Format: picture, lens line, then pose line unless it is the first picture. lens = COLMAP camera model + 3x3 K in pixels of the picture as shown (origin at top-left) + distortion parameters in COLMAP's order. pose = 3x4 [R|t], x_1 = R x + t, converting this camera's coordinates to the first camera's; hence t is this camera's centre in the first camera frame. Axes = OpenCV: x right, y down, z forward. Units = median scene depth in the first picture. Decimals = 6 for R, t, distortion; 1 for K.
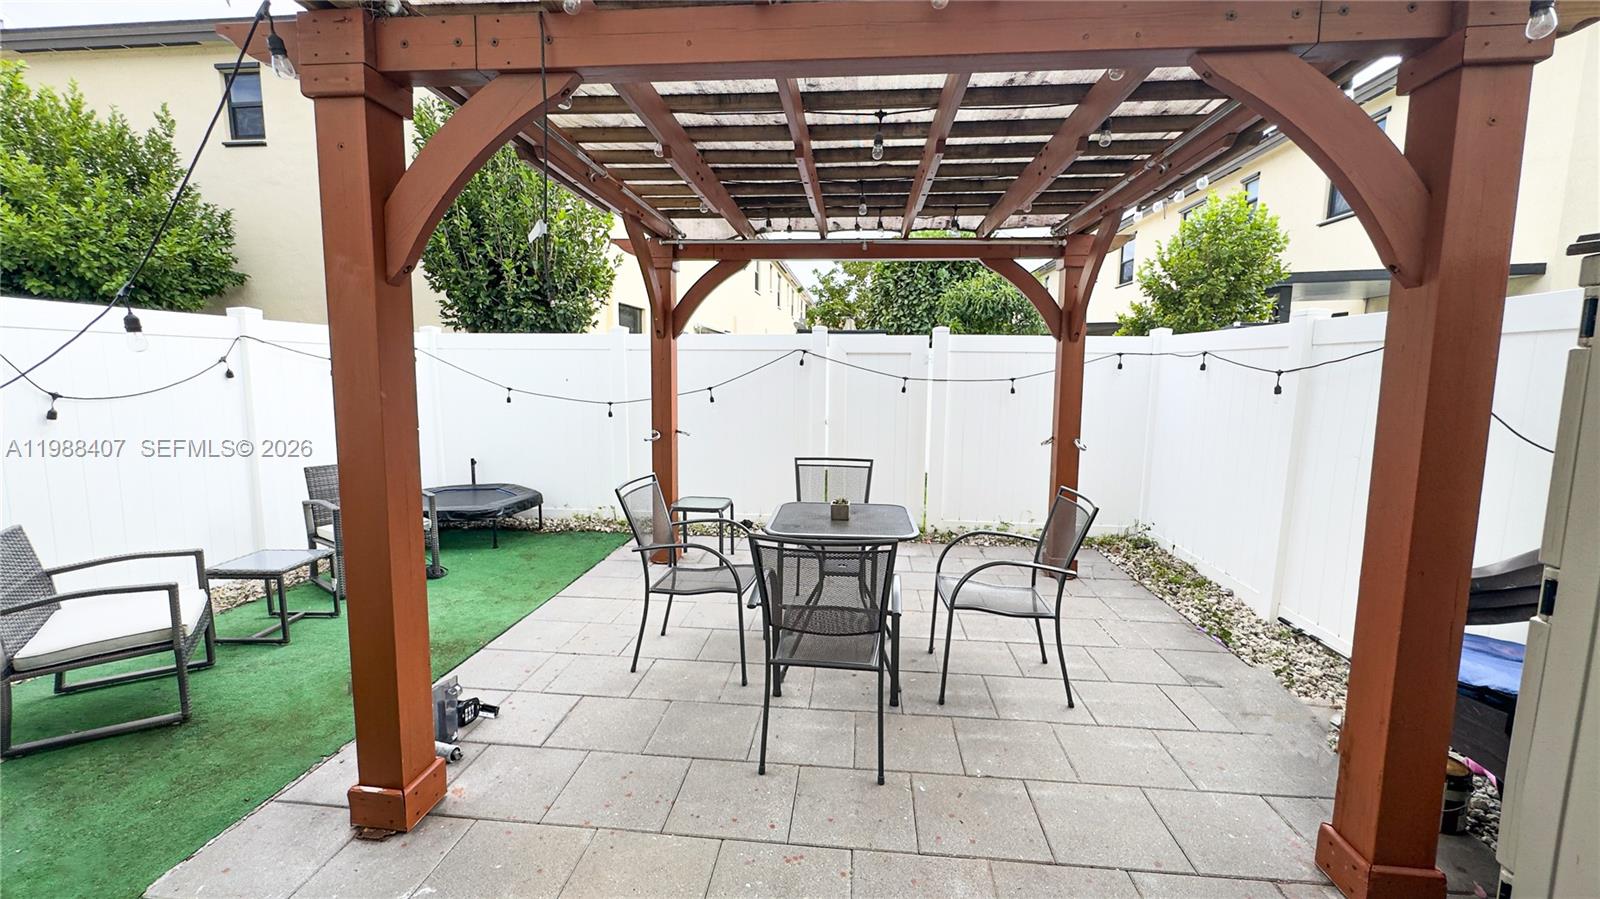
lens RADIAL K [[641.7, 0, 800.0], [0, 641.7, 449.5], [0, 0, 1]] dist [-0.003231, 0.000396]
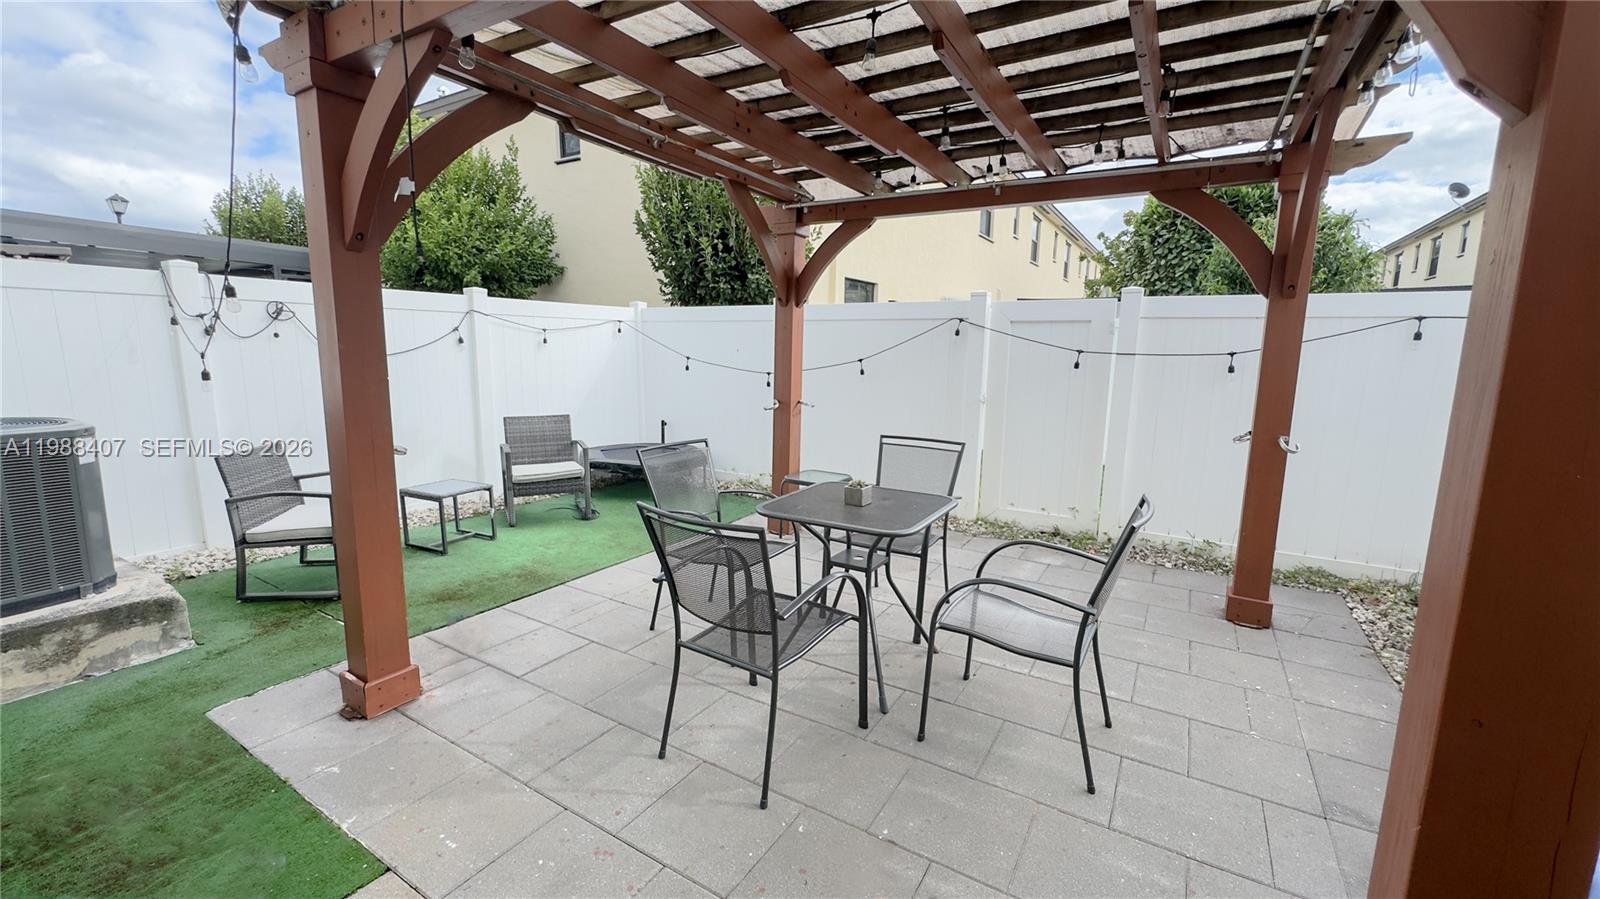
lens RADIAL K [[641.7, 0, 800.0], [0, 641.7, 449.5], [0, 0, 1]] dist [-0.003231, 0.000396]
pose [[0.899874, 0.075319, -0.429598, 0.203920], [-0.061708, 0.997054, 0.045549, -0.000660], [0.431763, -0.014479, 0.901871, 0.100975]]
